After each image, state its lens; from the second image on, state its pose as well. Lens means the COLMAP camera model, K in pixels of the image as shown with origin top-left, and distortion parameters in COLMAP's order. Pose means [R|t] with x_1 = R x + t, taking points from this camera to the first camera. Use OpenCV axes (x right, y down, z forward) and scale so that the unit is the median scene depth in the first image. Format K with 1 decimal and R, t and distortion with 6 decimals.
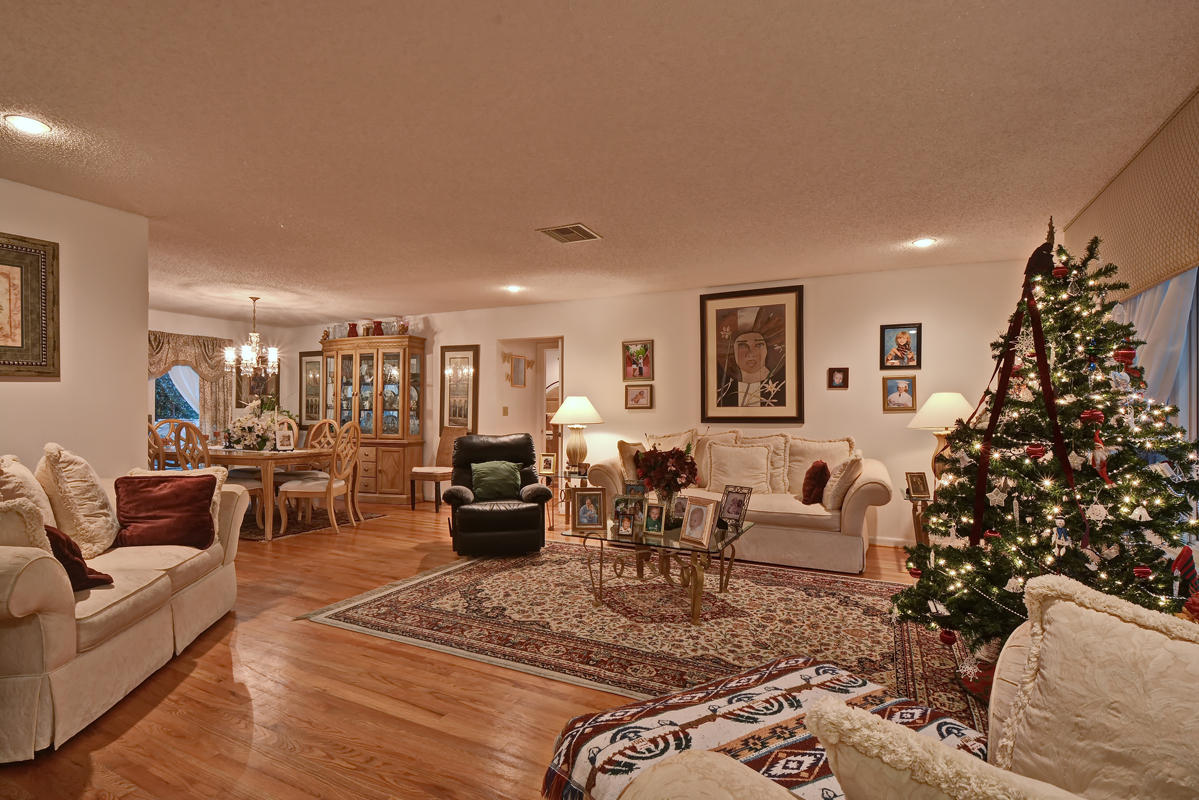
lens RADIAL K [[580.0, 0, 600.6], [0, 580.0, 409.3], [0, 0, 1]] dist [-0.005998, -0.002988]
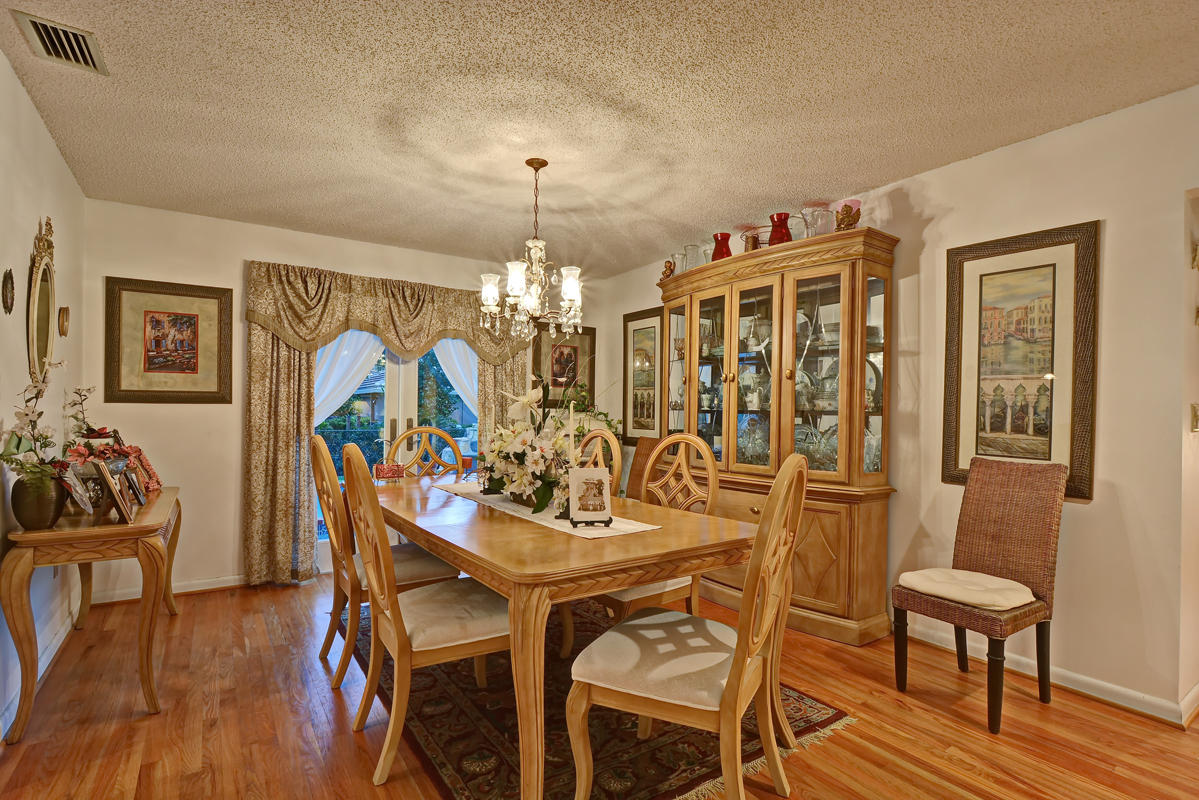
lens RADIAL K [[580.0, 0, 601.3], [0, 580.0, 404.1], [0, 0, 1]] dist [-0.005998, -0.002988]
pose [[0.870192, -0.002747, -0.492706, -0.316488], [-0.003131, 0.999933, -0.011105, 0.000048], [0.492704, 0.011206, 0.870125, 0.604217]]
